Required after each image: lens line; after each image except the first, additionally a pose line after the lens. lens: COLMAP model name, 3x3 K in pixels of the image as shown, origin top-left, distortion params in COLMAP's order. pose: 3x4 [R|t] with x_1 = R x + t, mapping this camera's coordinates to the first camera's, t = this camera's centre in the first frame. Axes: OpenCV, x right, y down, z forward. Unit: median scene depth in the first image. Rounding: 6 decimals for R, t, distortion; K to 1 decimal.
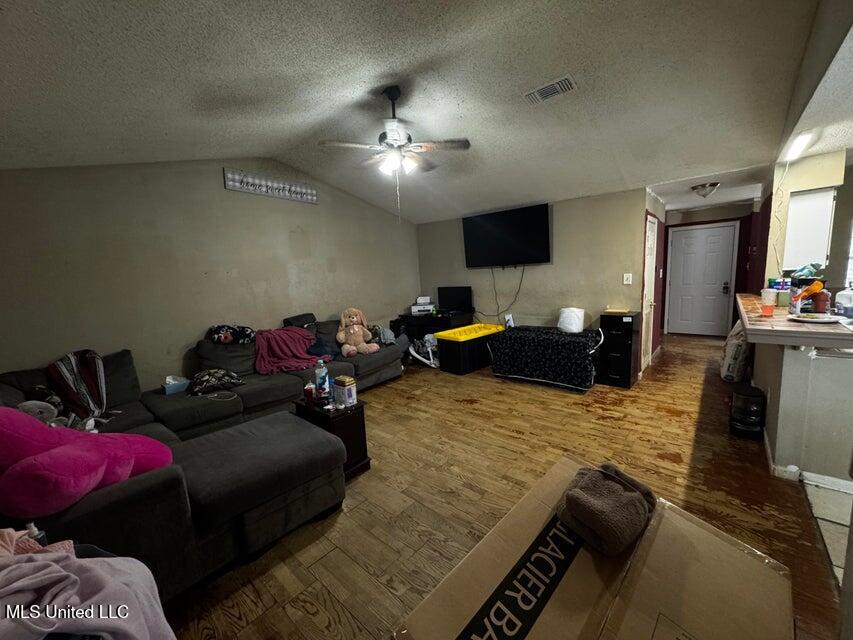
lens RADIAL K [[338.3, 0, 425.4], [0, 338.3, 321.4], [0, 0, 1]] dist [-0.000503, -0.000518]
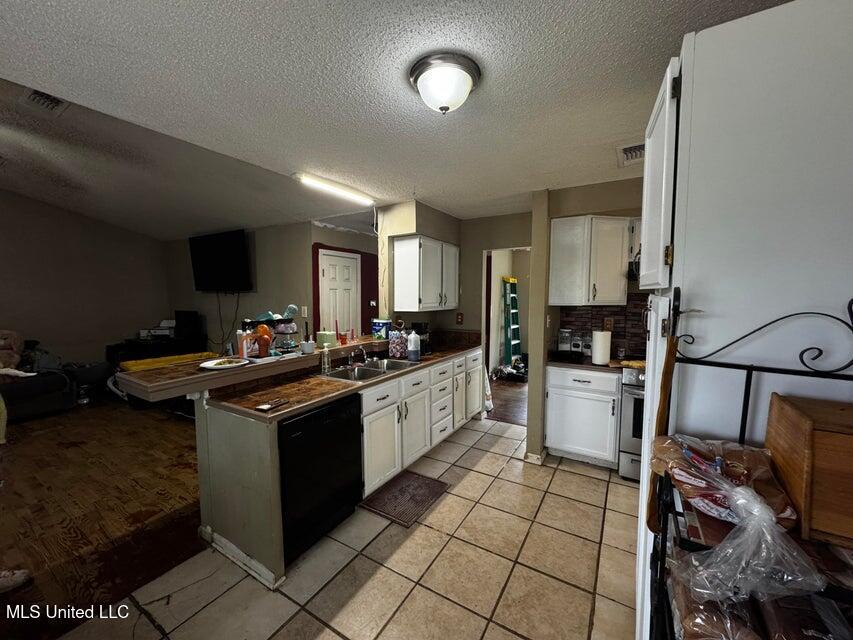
lens RADIAL K [[338.3, 0, 429.3], [0, 338.3, 319.7], [0, 0, 1]] dist [-0.000503, -0.000518]
pose [[0.984864, 0.048533, 0.166393, 0.927771], [-0.035900, 0.996298, -0.078109, -0.047875], [-0.169568, 0.070953, 0.982961, -0.020954]]
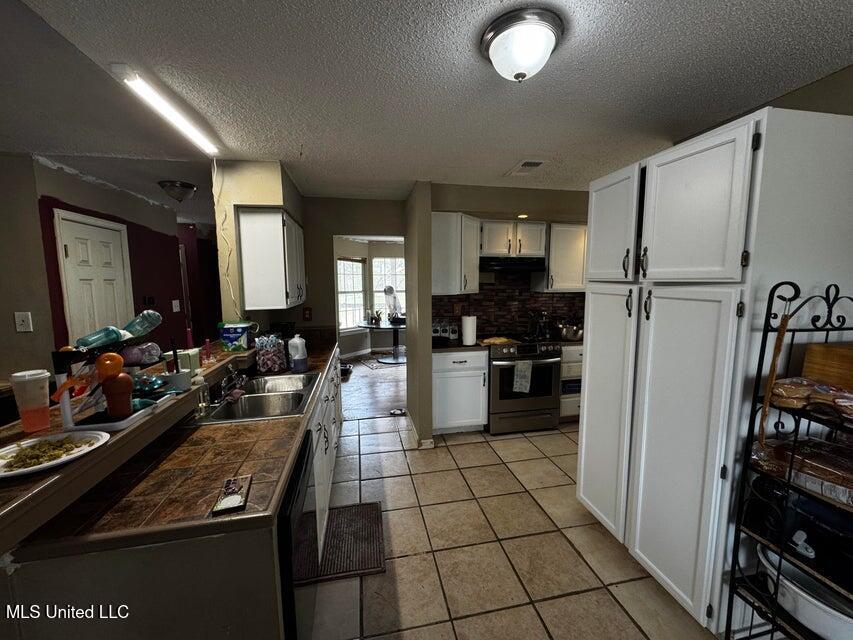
lens RADIAL K [[338.3, 0, 428.3], [0, 338.3, 319.6], [0, 0, 1]] dist [-0.000503, -0.000518]
pose [[0.621068, -0.031254, 0.783133, 0.675388], [0.085095, 0.995987, -0.027736, -0.072763], [-0.779123, 0.083867, 0.621235, 0.211950]]
